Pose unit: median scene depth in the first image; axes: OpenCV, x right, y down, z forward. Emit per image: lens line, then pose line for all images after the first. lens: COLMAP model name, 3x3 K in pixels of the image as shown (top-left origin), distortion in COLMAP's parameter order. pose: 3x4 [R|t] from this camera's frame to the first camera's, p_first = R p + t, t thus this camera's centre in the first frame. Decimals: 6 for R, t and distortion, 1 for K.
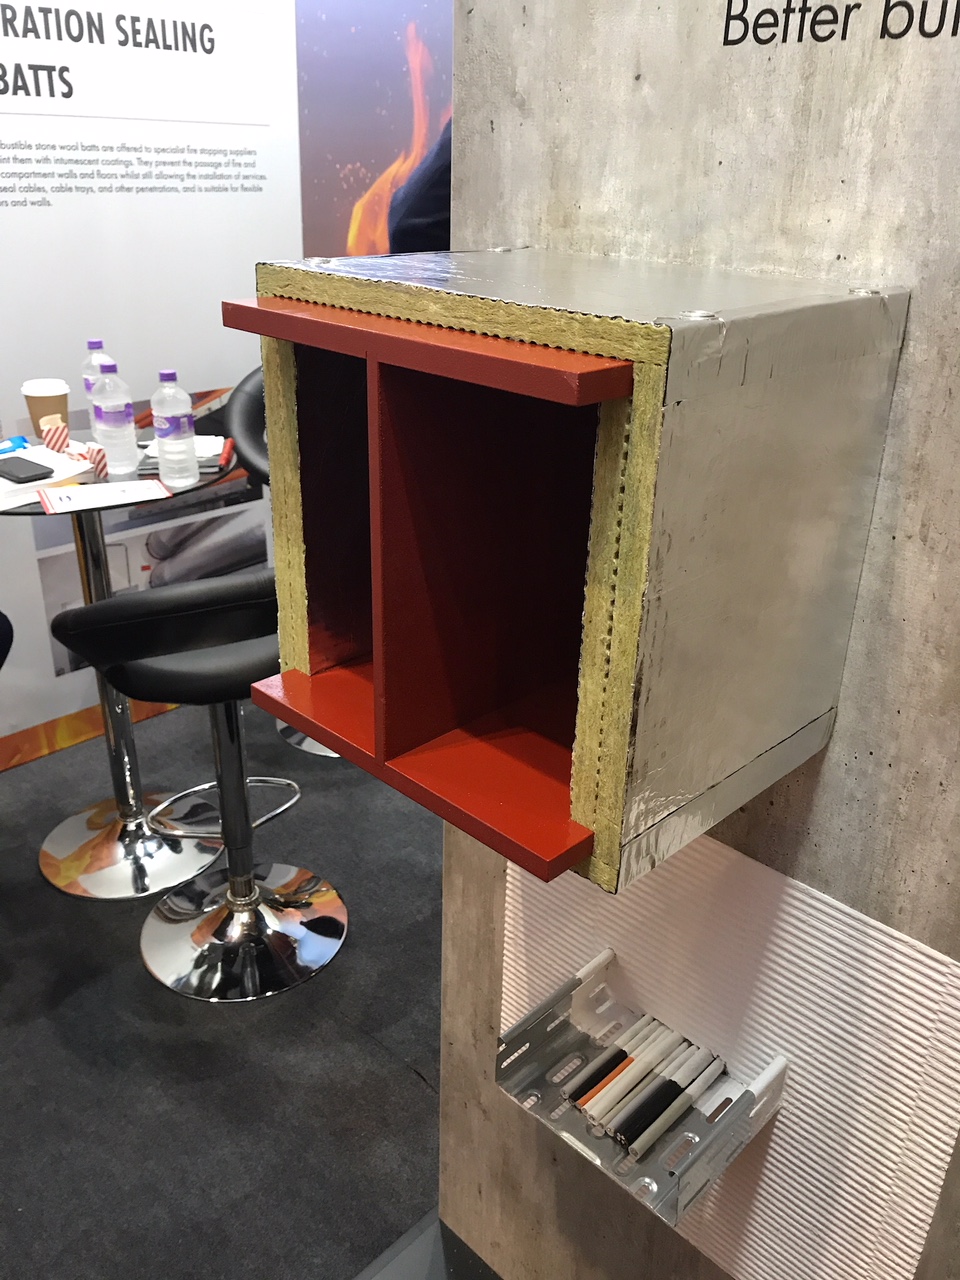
lens RADIAL K [[1047.4, 0, 481.1], [0, 1047.4, 636.8], [0, 0, 1]] dist [0.019285, 0.006750]
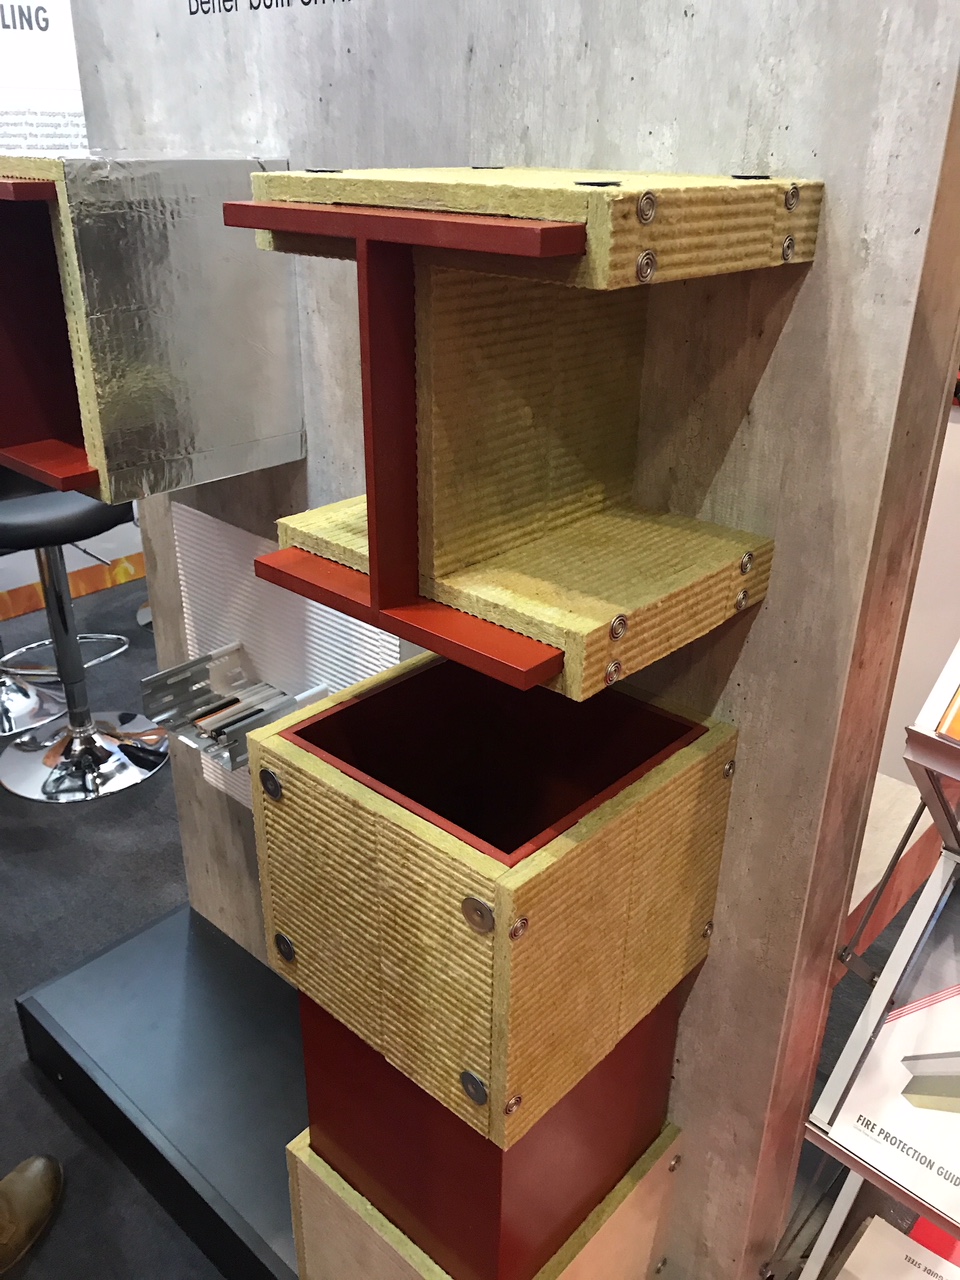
lens RADIAL K [[1047.4, 0, 478.9], [0, 1047.4, 642.8], [0, 0, 1]] dist [0.019285, 0.006750]
pose [[0.999381, -0.025820, 0.023887, 0.526249], [0.025423, 0.999536, 0.016759, 0.351175], [-0.024309, -0.016141, 0.999574, -0.588391]]
